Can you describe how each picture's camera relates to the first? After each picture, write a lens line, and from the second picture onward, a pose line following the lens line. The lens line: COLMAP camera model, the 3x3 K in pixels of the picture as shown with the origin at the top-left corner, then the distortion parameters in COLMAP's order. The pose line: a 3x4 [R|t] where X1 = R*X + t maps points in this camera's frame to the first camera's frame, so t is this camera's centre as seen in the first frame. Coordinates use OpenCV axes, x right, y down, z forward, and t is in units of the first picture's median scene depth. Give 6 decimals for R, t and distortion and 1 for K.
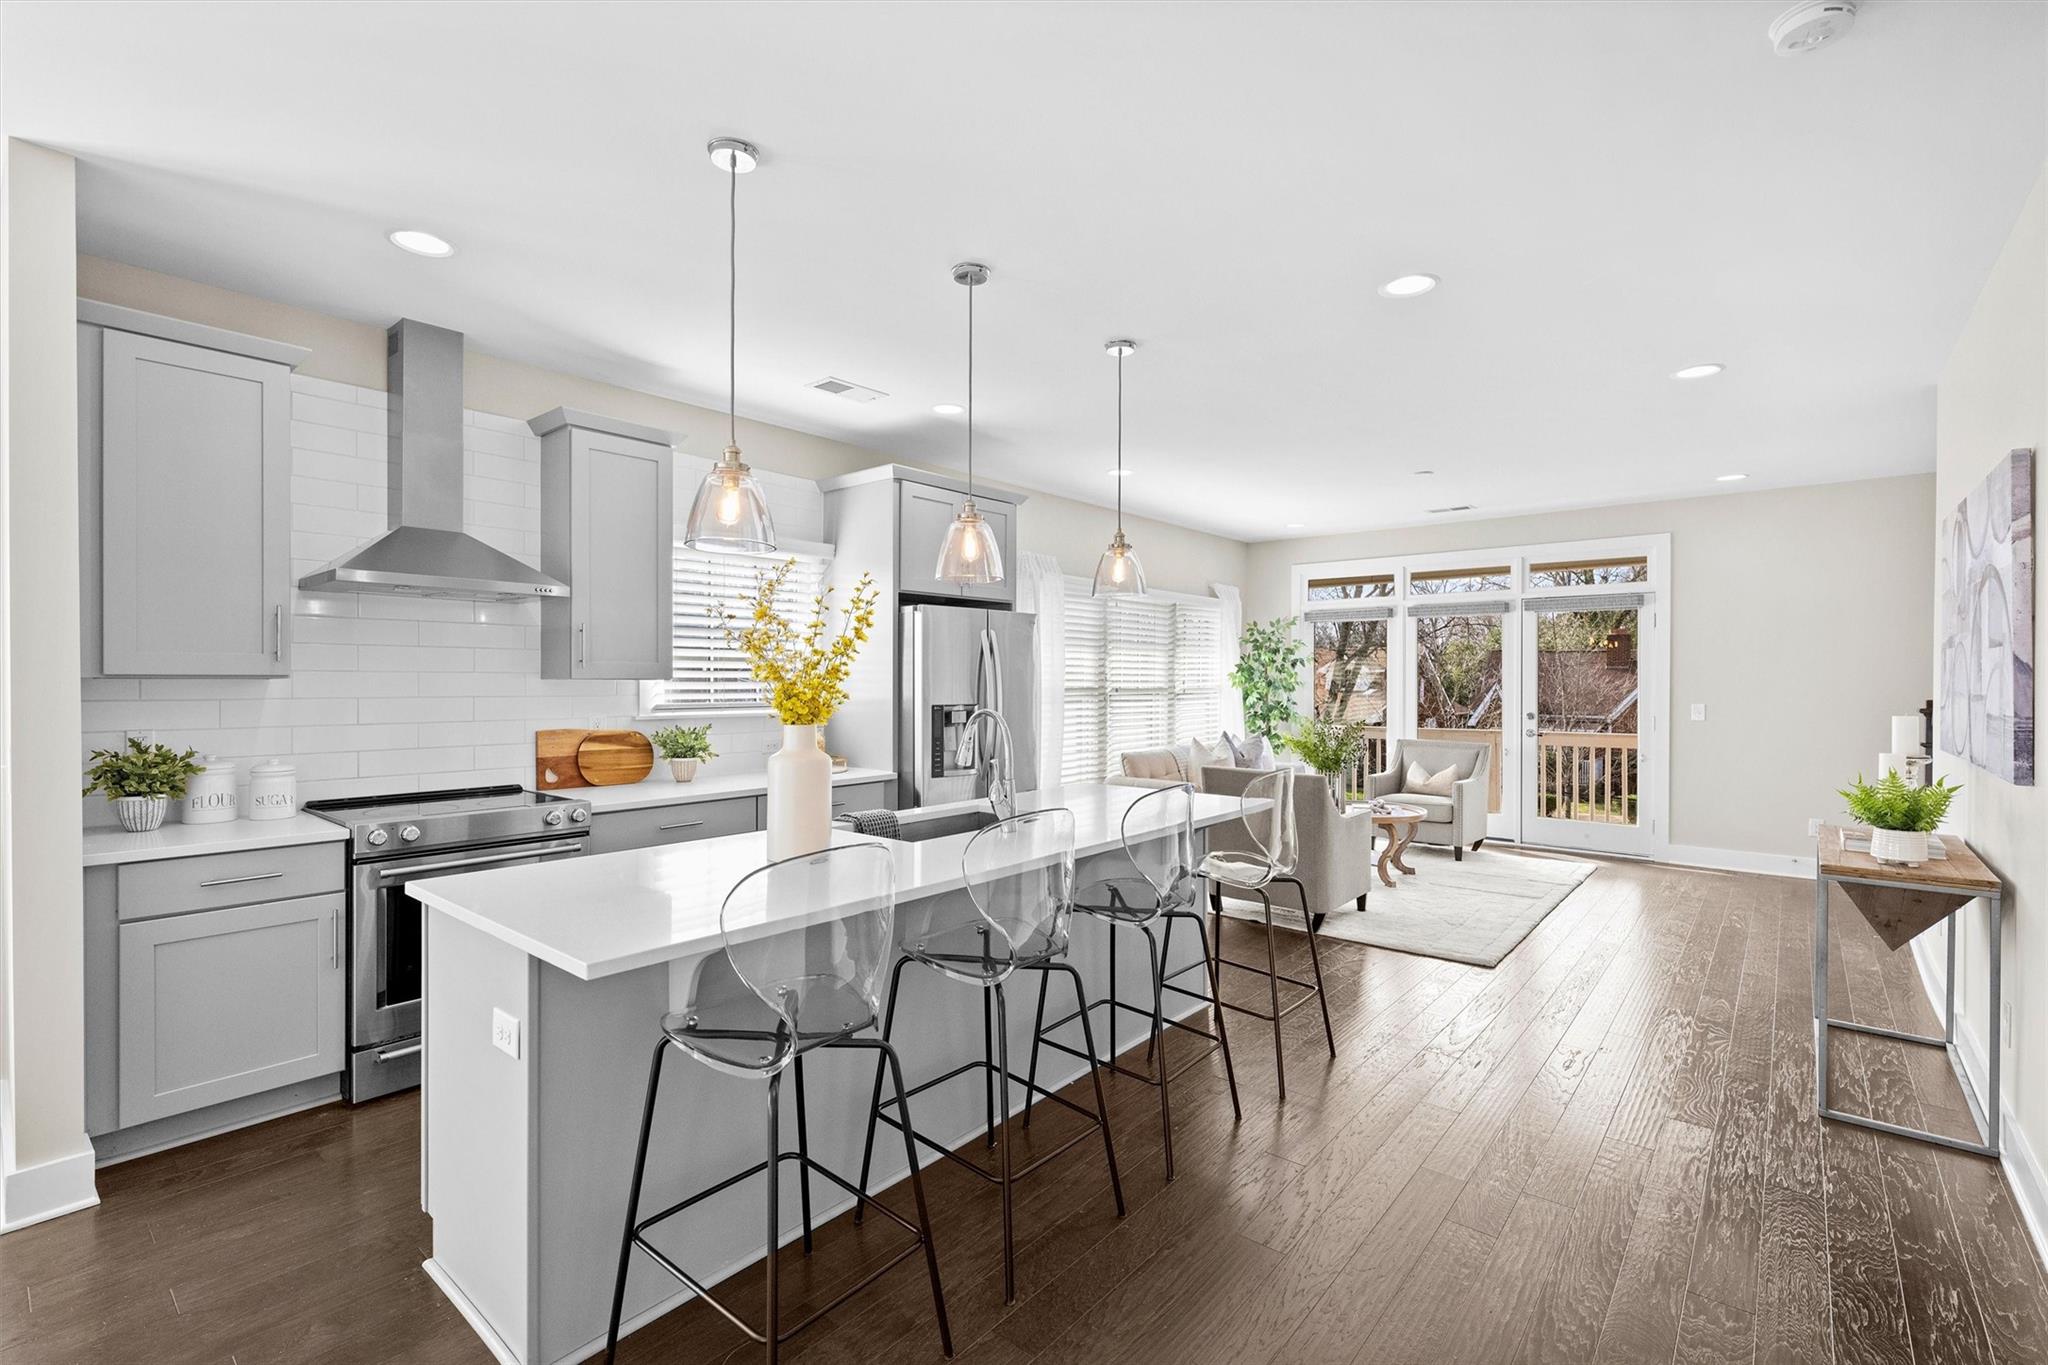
lens RADIAL K [[896.5, 0, 1020.9], [0, 896.5, 686.9], [0, 0, 1]] dist [-0.005599, -0.000517]
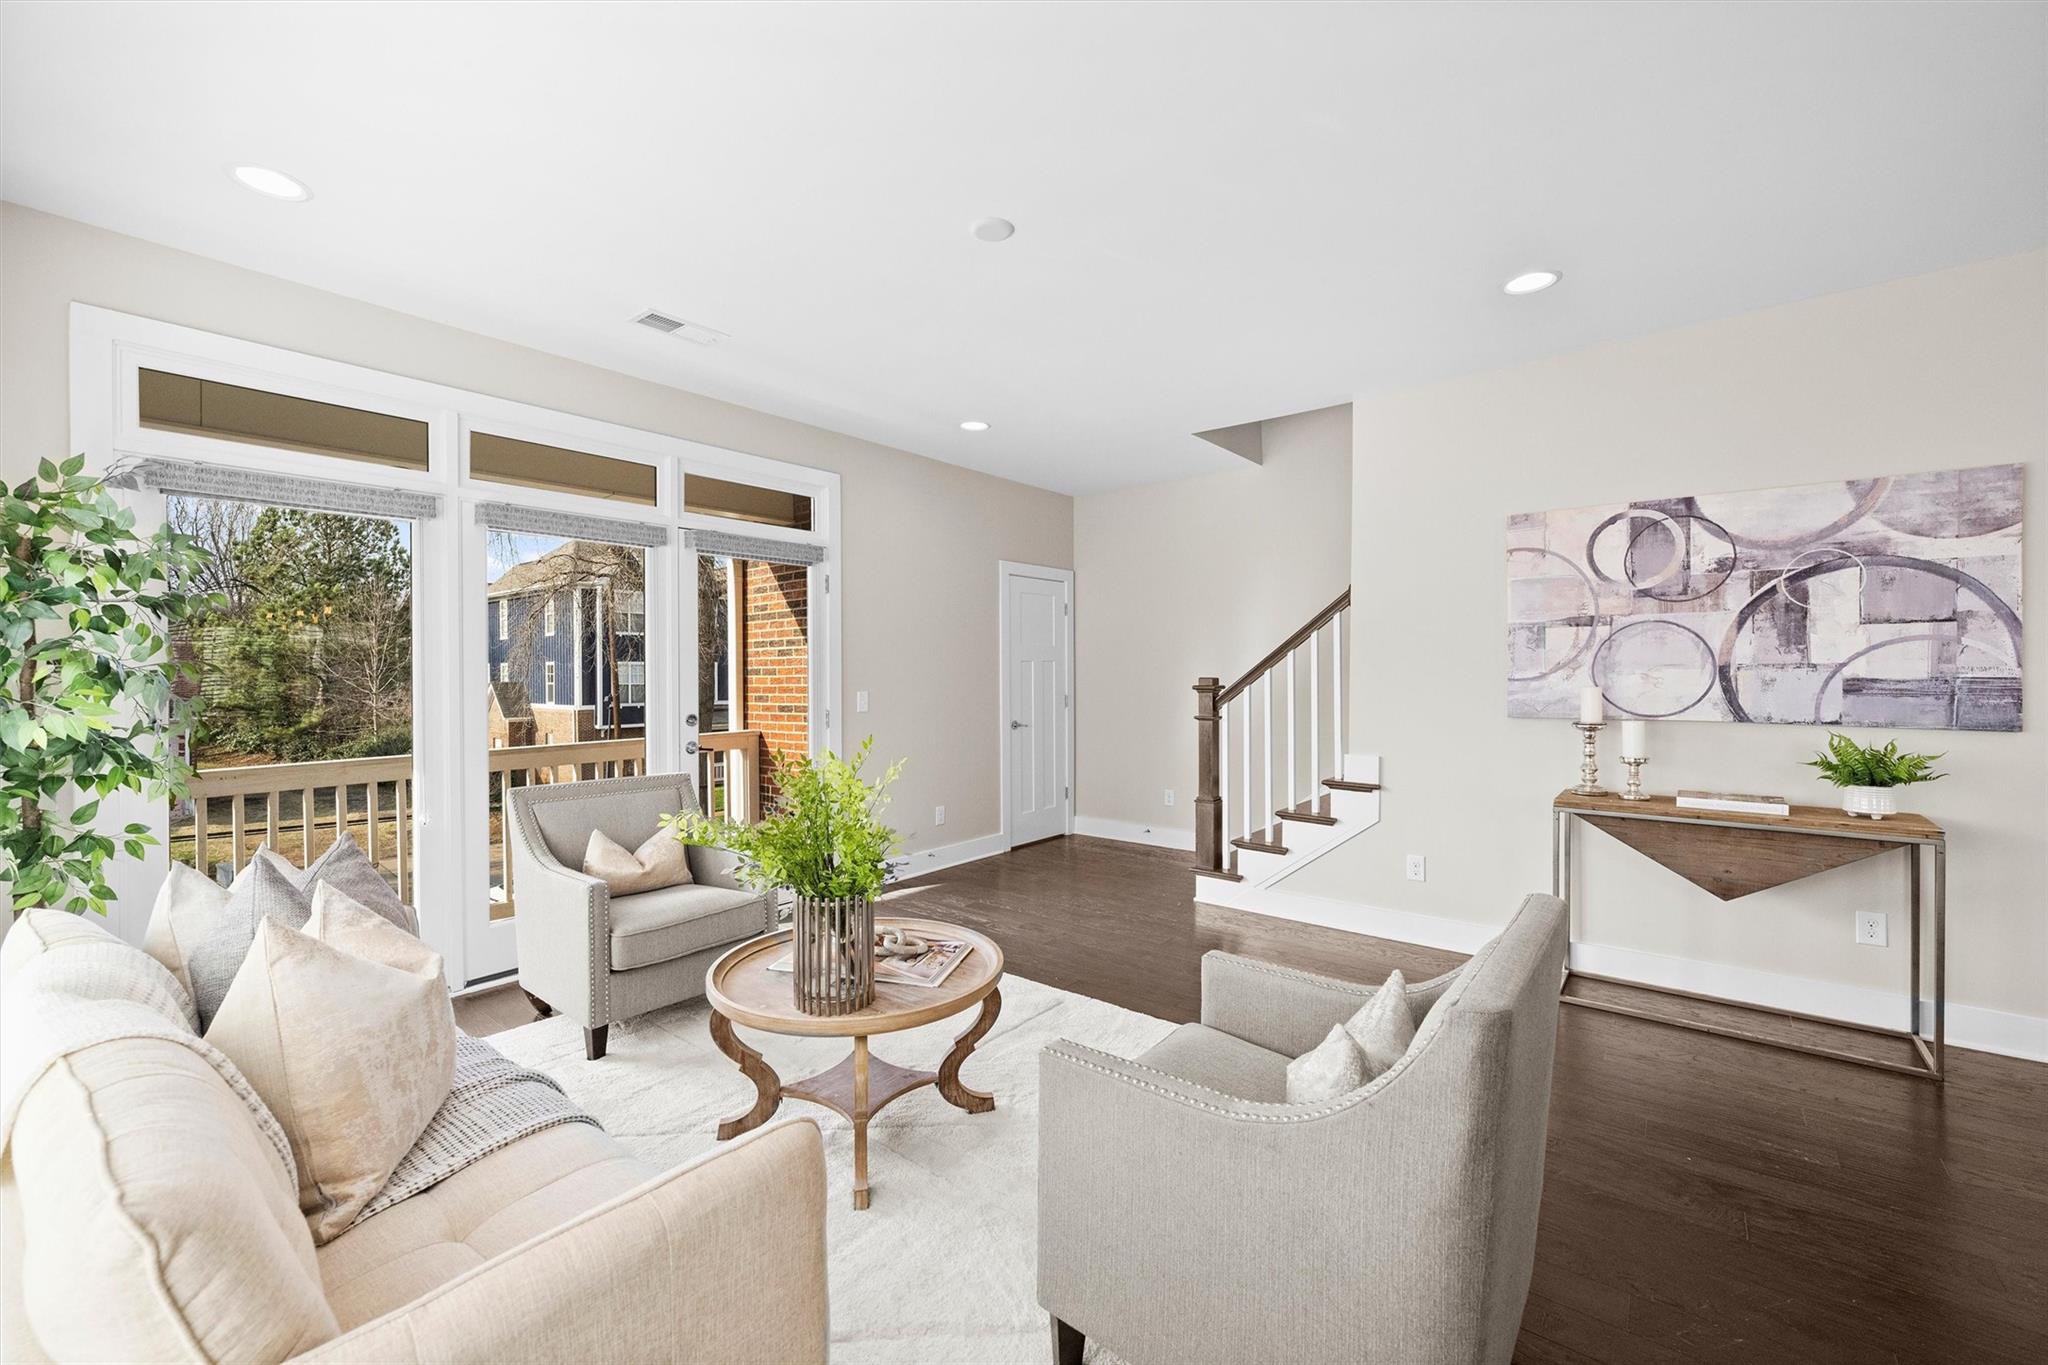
lens RADIAL K [[843.0, 0, 1027.9], [0, 843.0, 677.1], [0, 0, 1]] dist [-0.003345, 0.001124]
pose [[-0.023246, -0.007053, 0.999705, -0.018204], [0.013137, 0.999887, 0.007359, 0.002753], [-0.999643, 0.013304, -0.023151, 1.147680]]
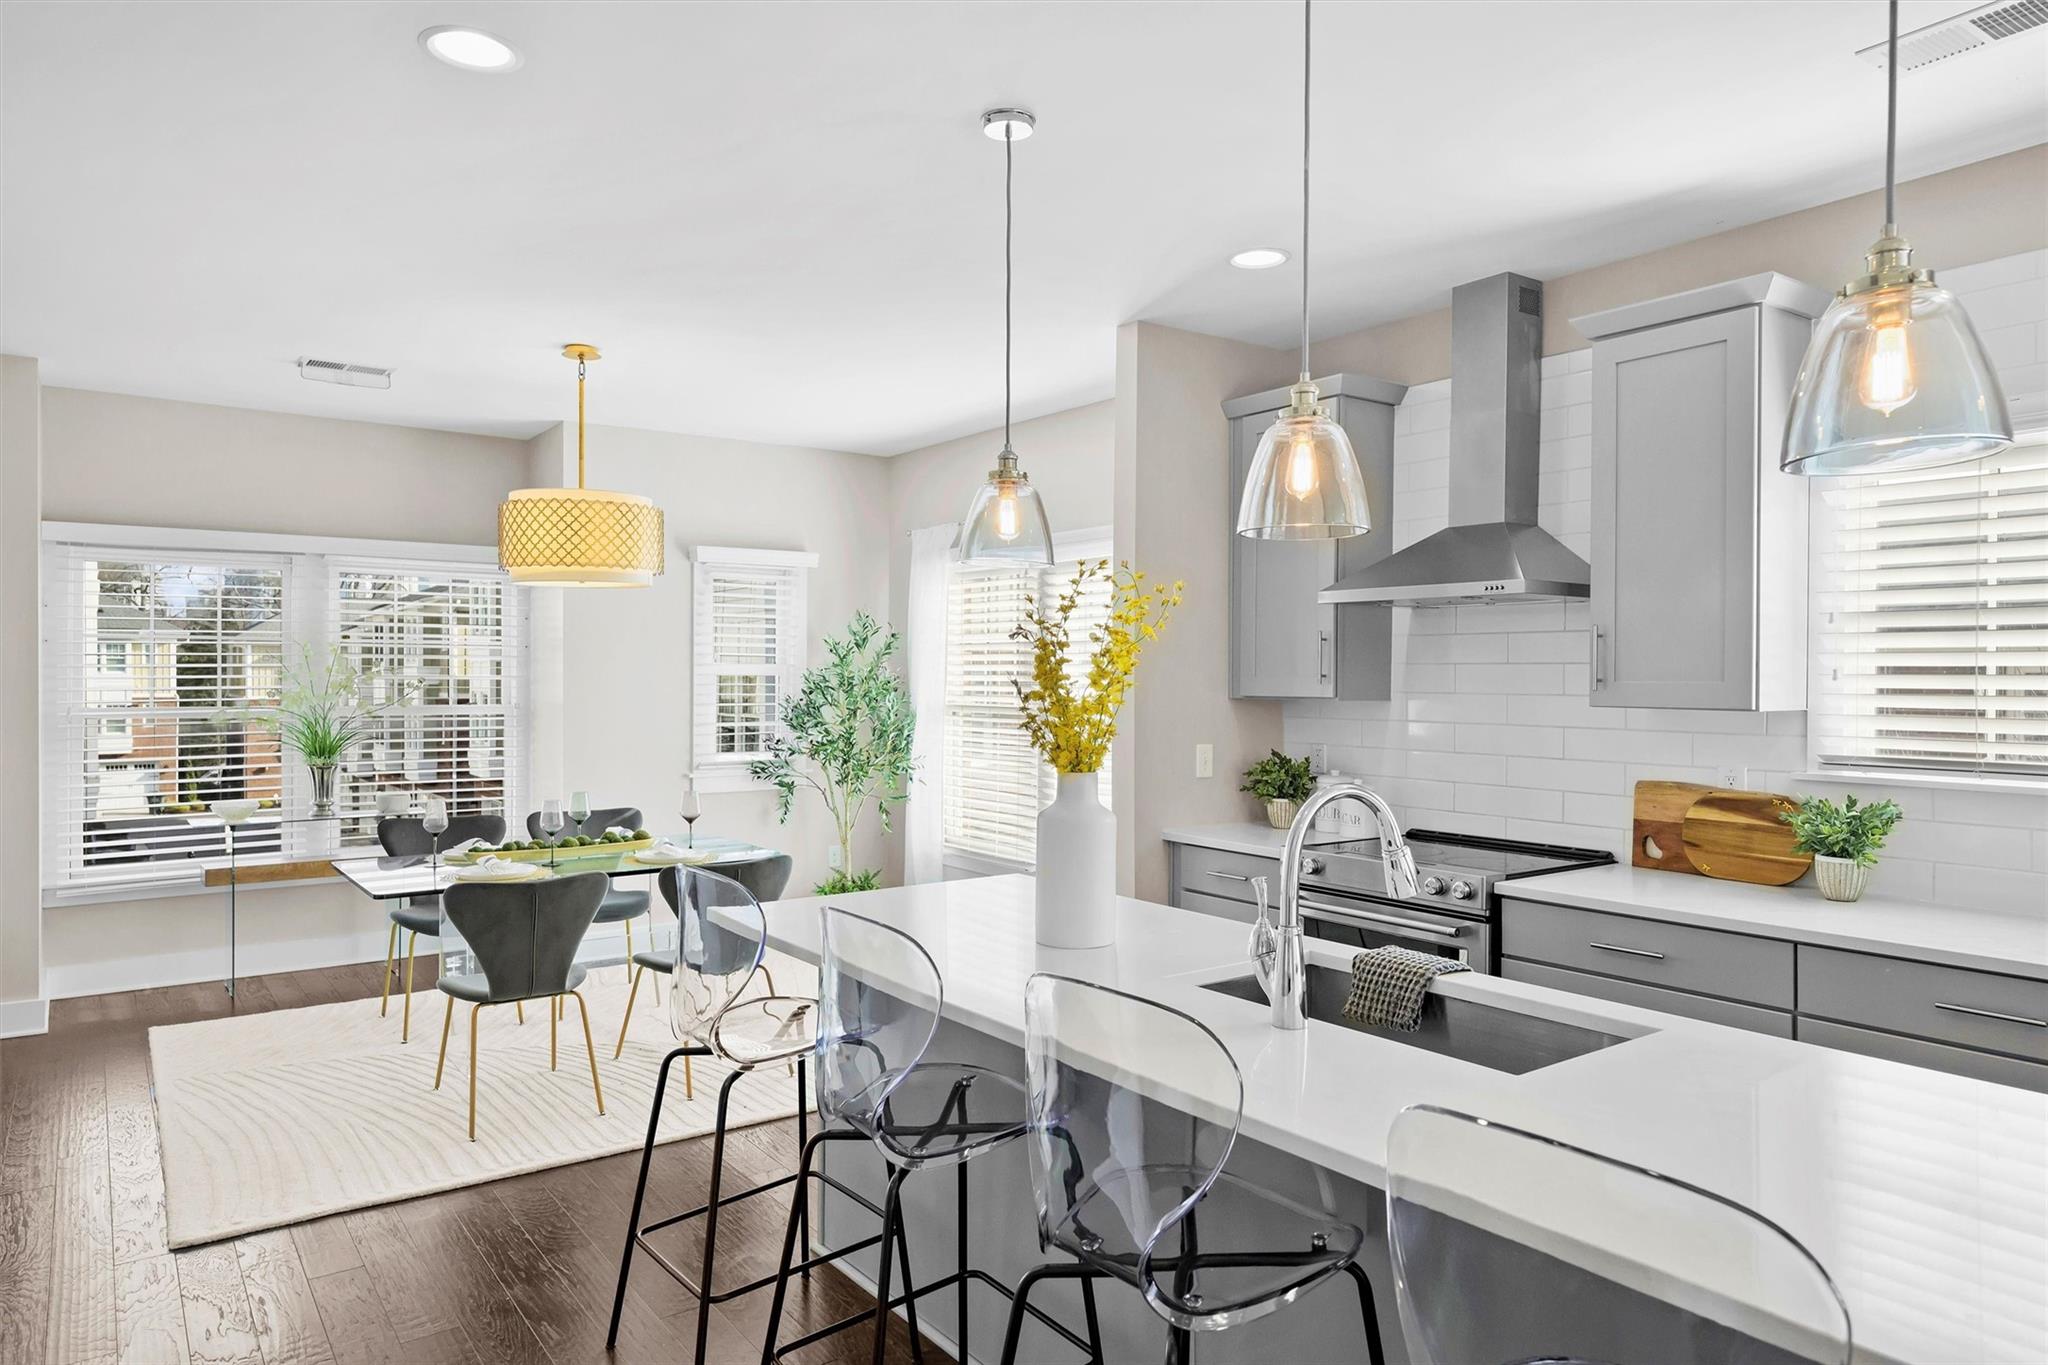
lens RADIAL K [[1277.5, 0, 1013.0], [0, 1277.5, 688.9], [0, 0, 1]] dist [0.013567, -0.001444]
pose [[-0.229174, 0.005865, -0.973368, 0.418146], [-0.012049, 0.999888, 0.008861, -0.019216], [0.973311, 0.013759, -0.229078, 0.589360]]
